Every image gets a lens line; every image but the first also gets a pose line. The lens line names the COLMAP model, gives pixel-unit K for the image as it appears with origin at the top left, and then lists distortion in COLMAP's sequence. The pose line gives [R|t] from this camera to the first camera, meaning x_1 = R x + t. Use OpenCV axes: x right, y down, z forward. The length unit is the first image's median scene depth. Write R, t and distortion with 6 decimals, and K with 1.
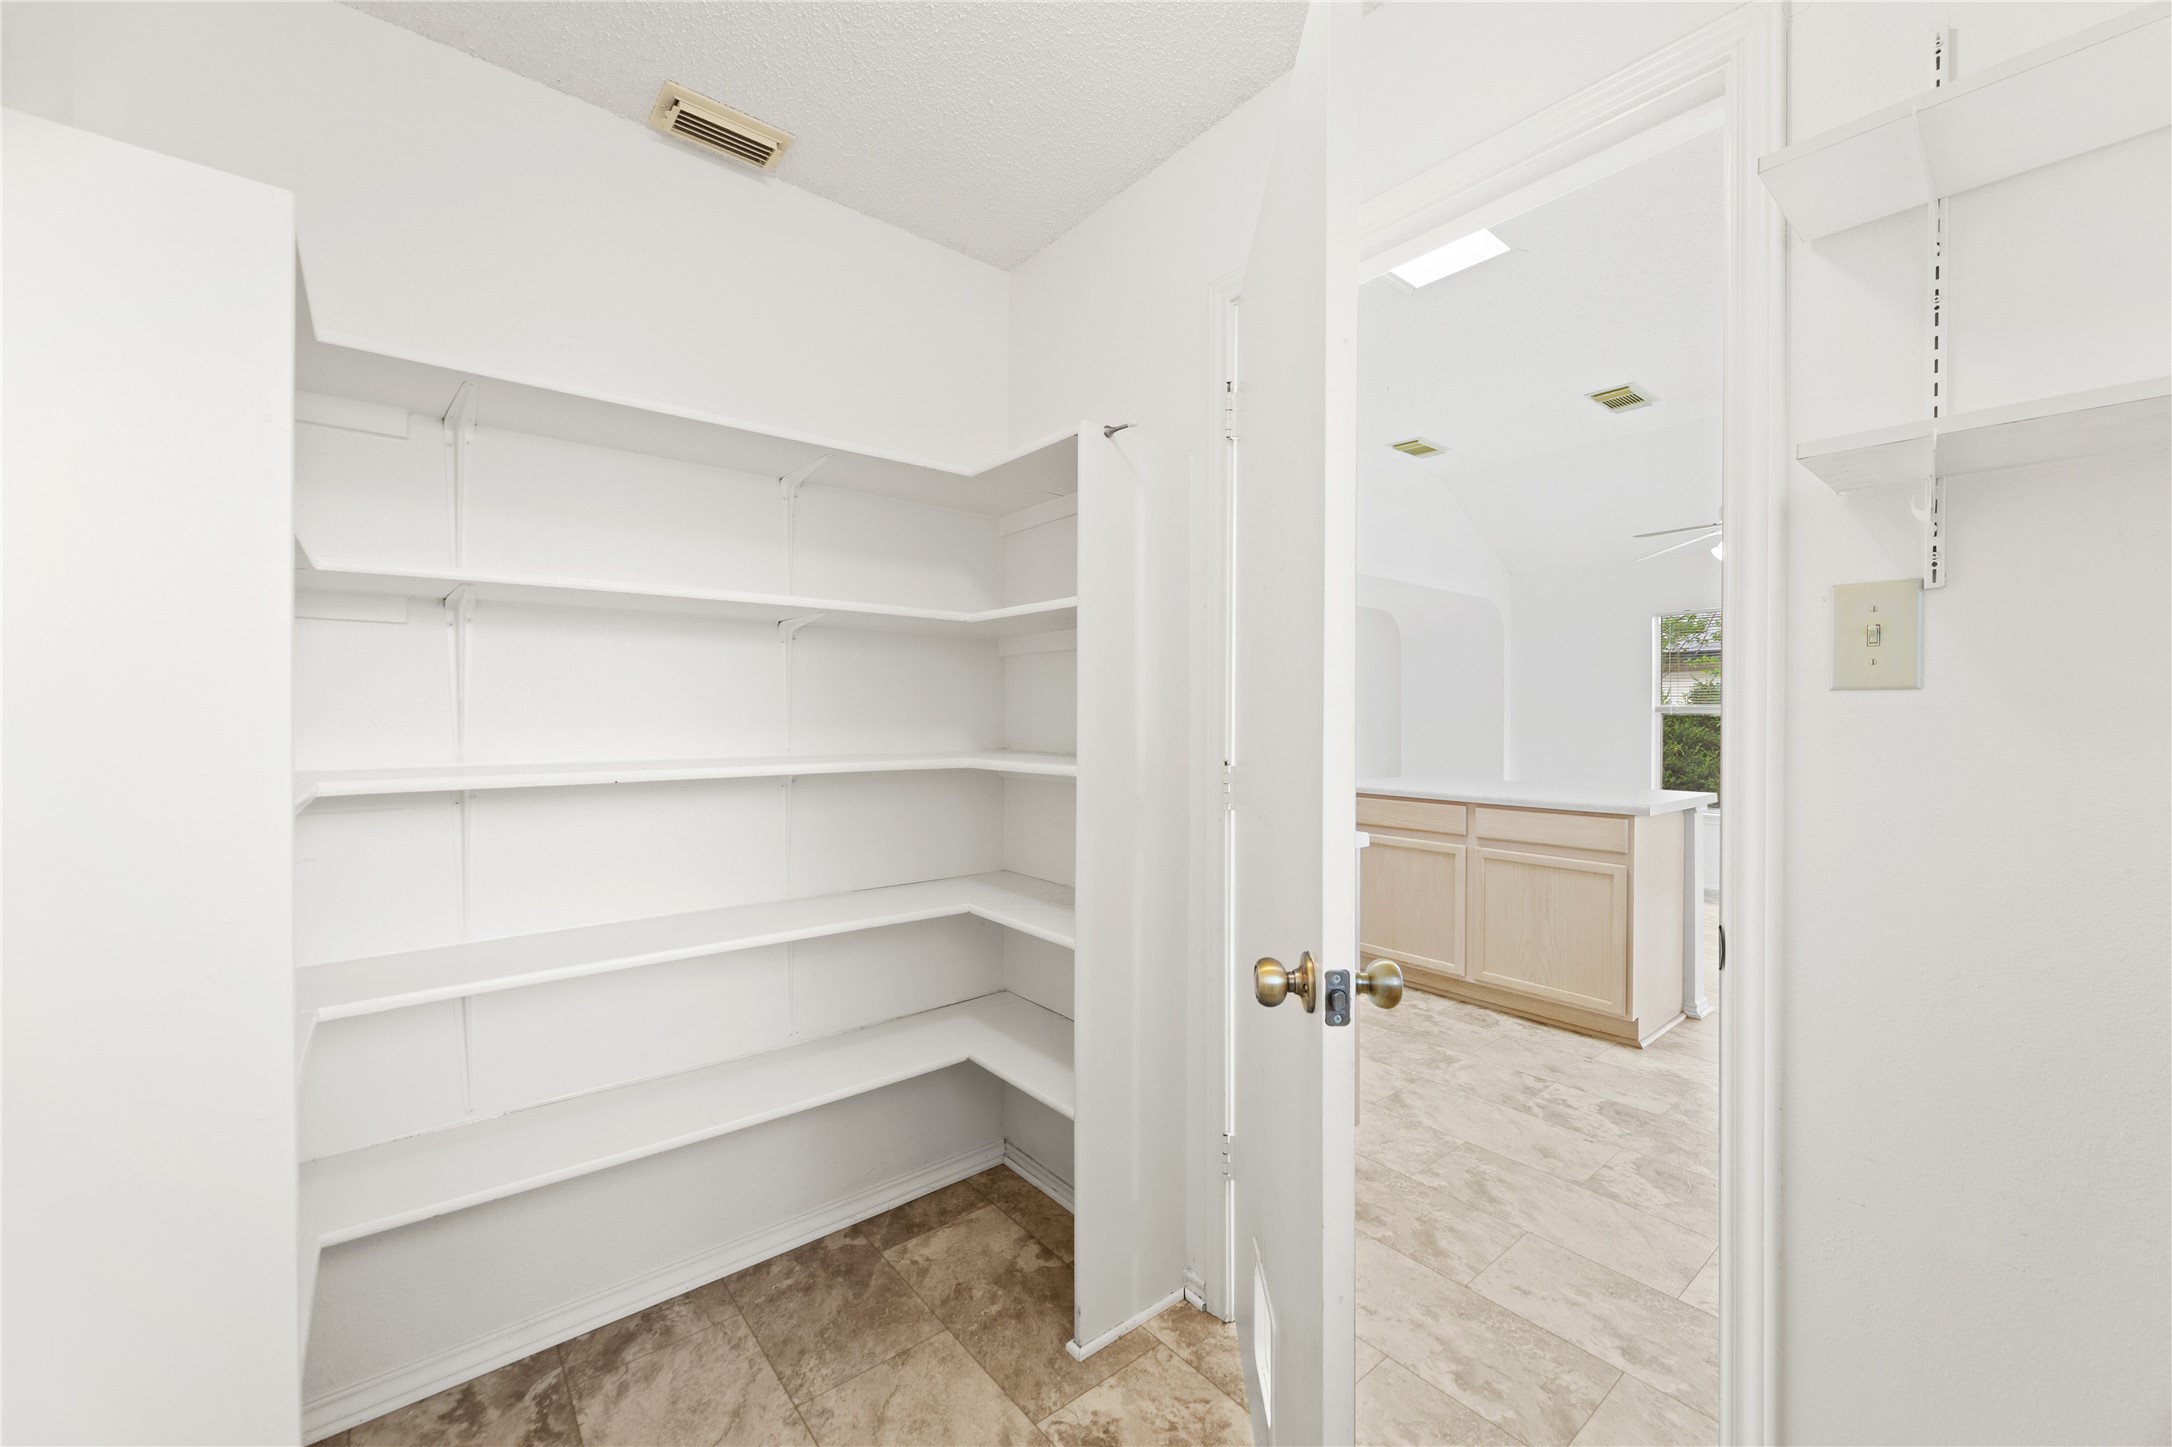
lens RADIAL K [[817.0, 0, 1093.0], [0, 817.0, 721.6], [0, 0, 1]] dist [-0.000093, -0.000044]
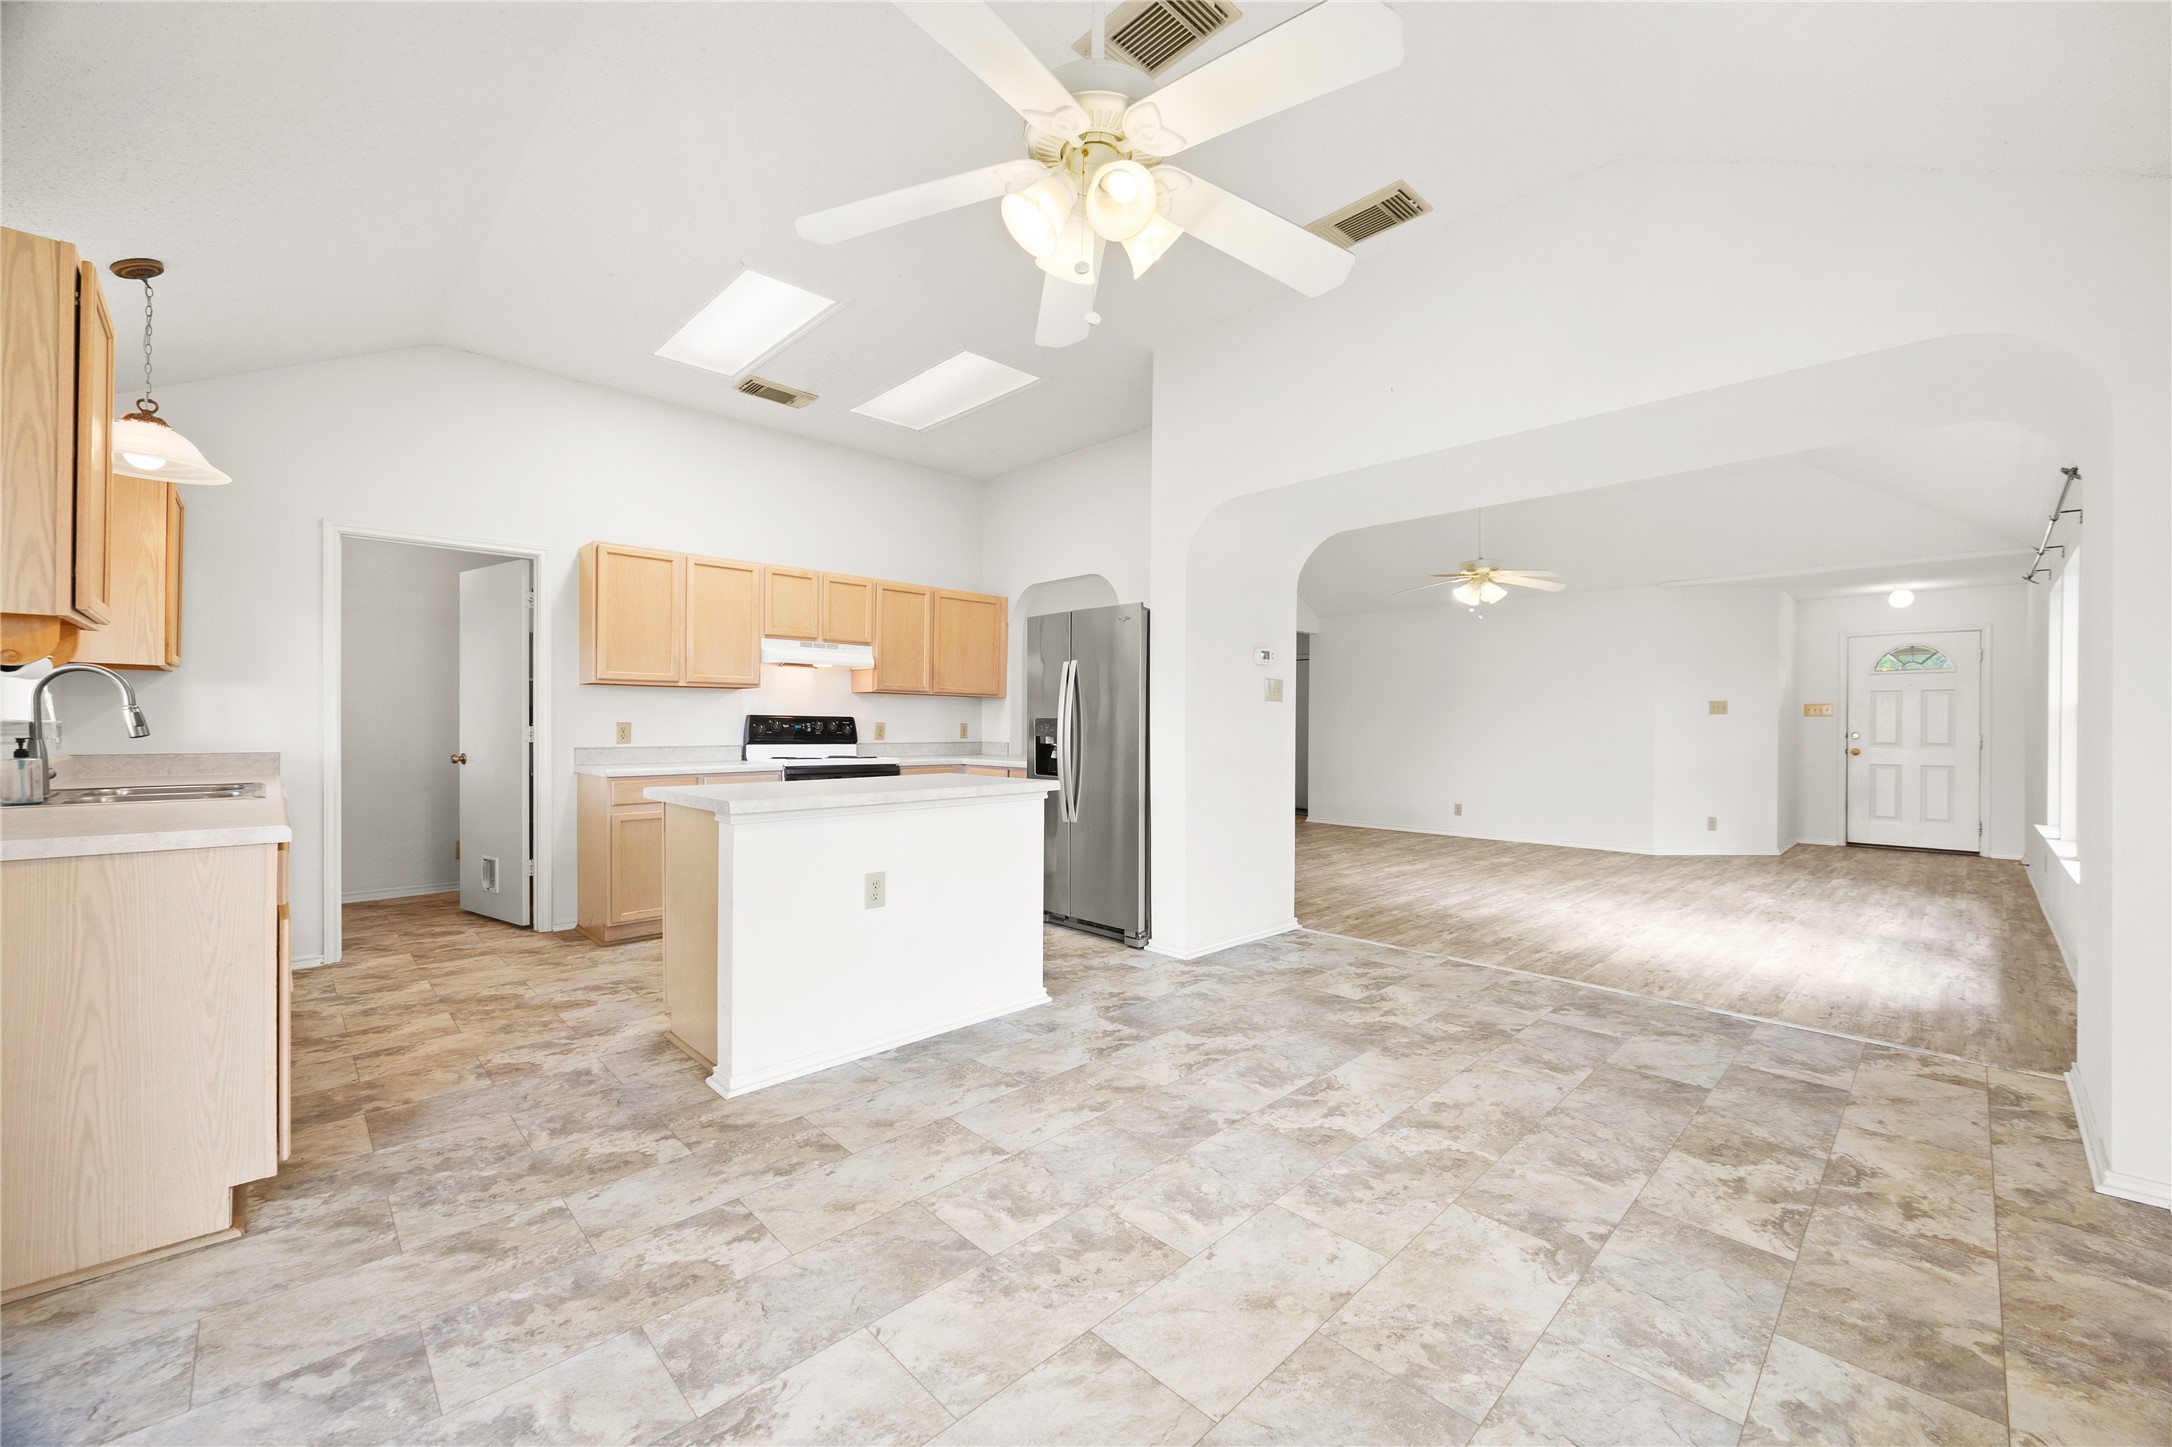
lens RADIAL K [[853.9, 0, 1102.0], [0, 853.9, 731.2], [0, 0, 1]] dist [0.006870, -0.000101]
pose [[0.103315, 0.009358, -0.994605, 1.642299], [-0.007219, 0.999936, 0.008659, 0.021454], [0.994623, 0.006285, 0.103376, 1.330779]]
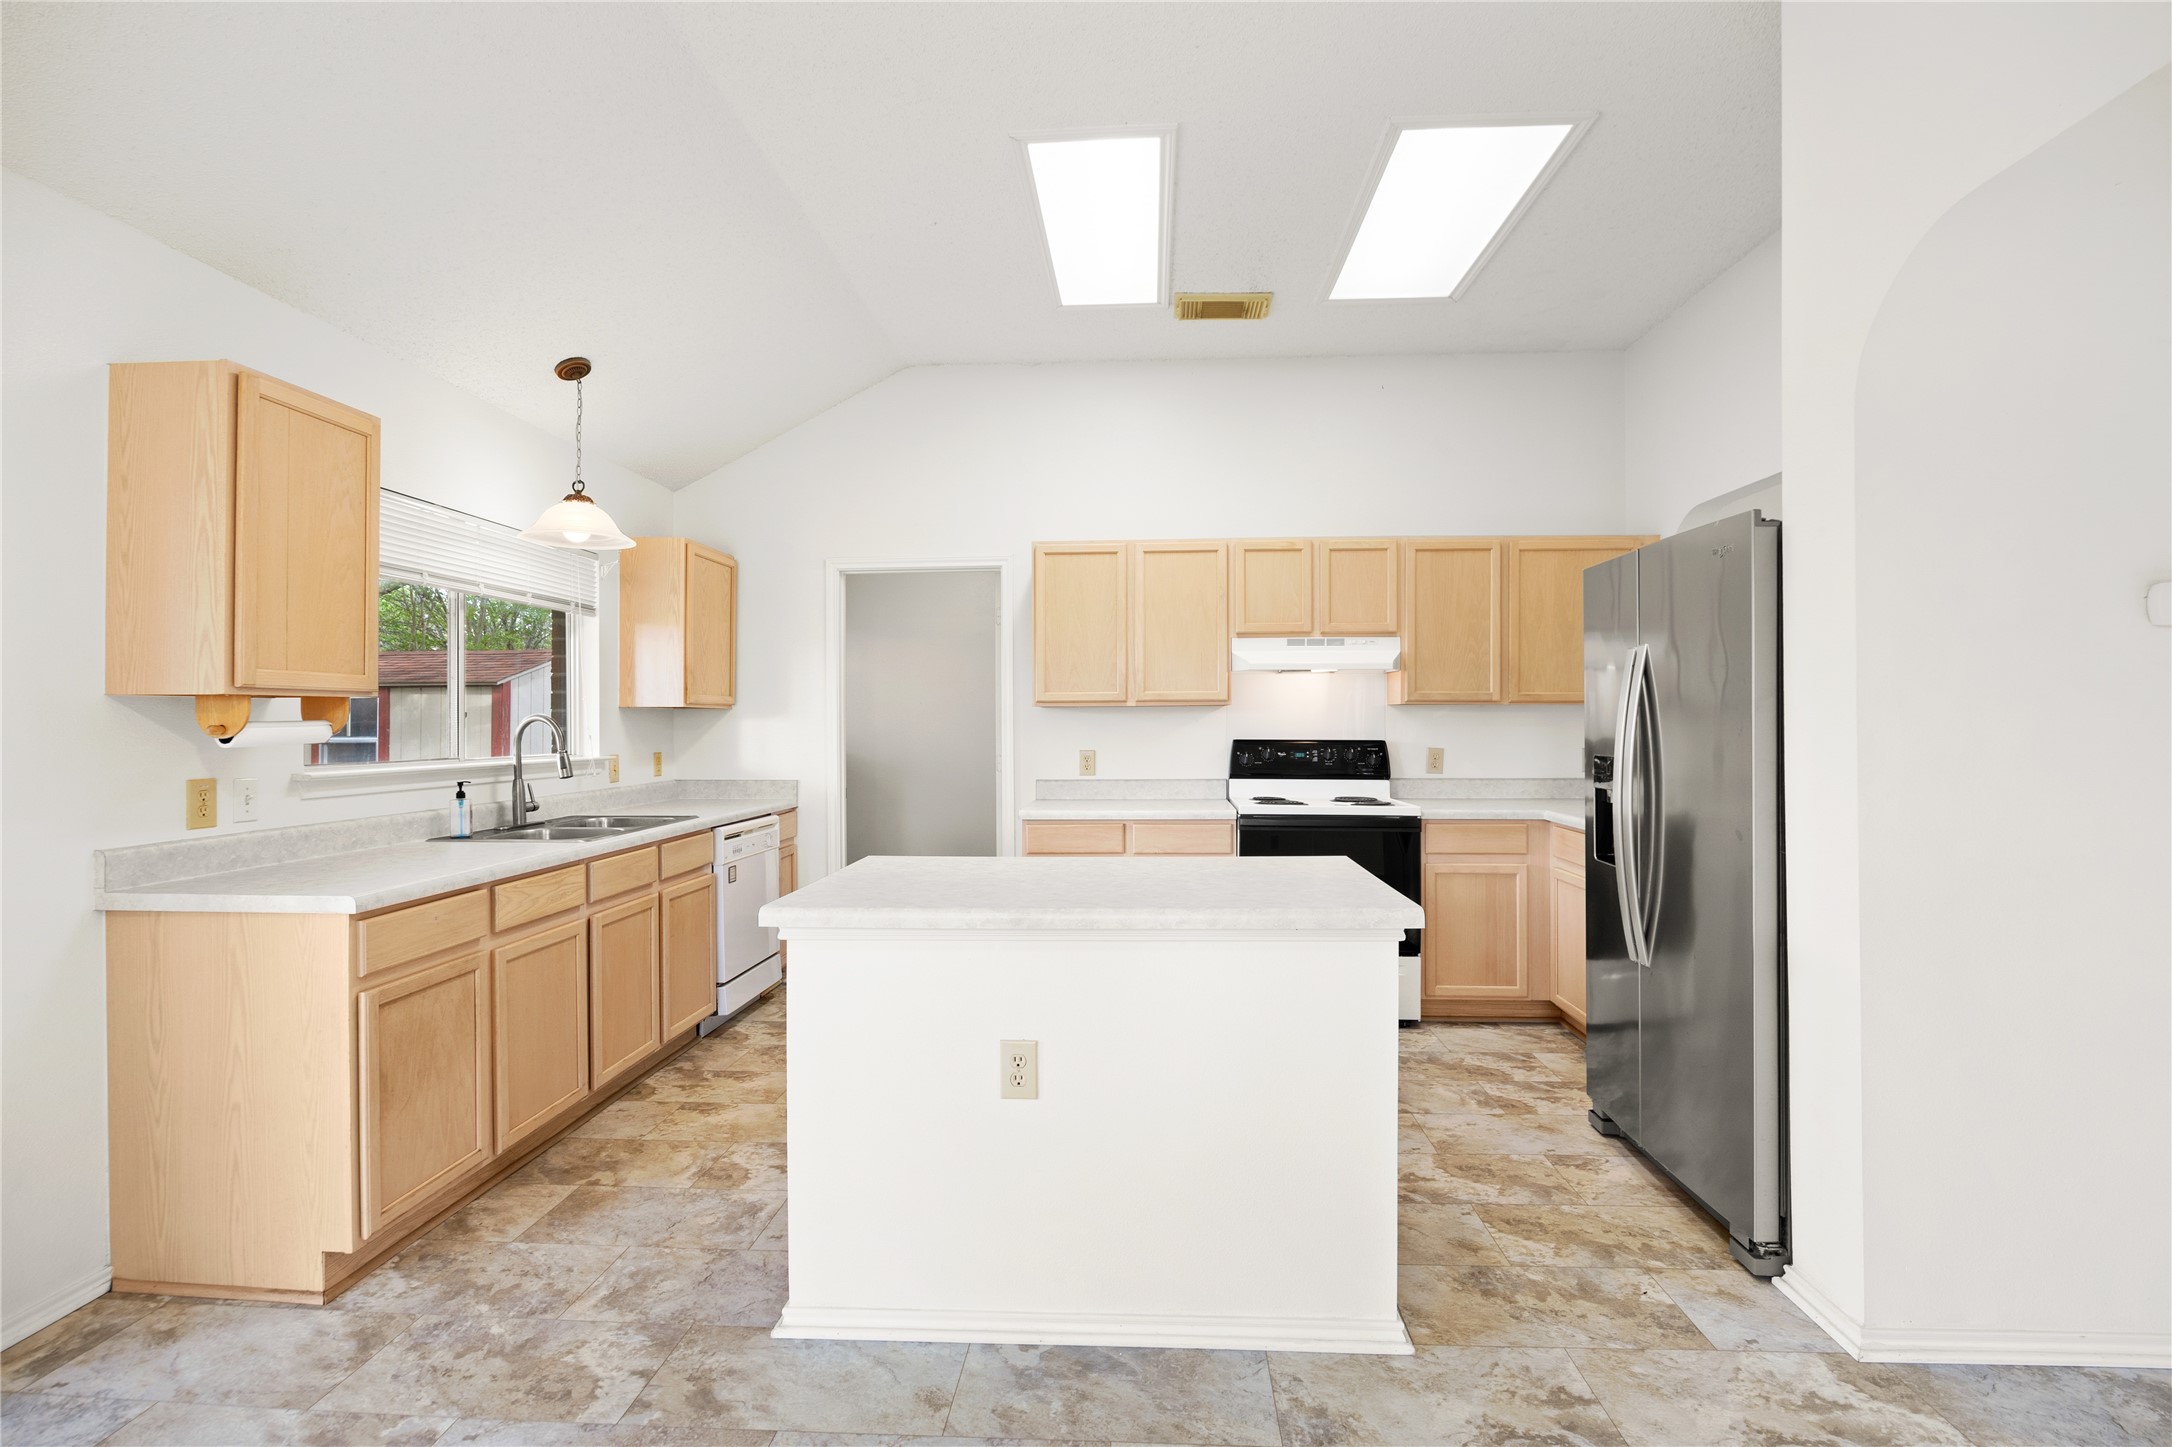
lens RADIAL K [[989.7, 0, 1090.8], [0, 989.7, 719.3], [0, 0, 1]] dist [-0.014757, -0.000044]
pose [[-0.667287, 0.002295, -0.744798, 1.145258], [0.001693, 0.999997, 0.001564, -0.023815], [0.744799, -0.000218, -0.667289, 1.641890]]
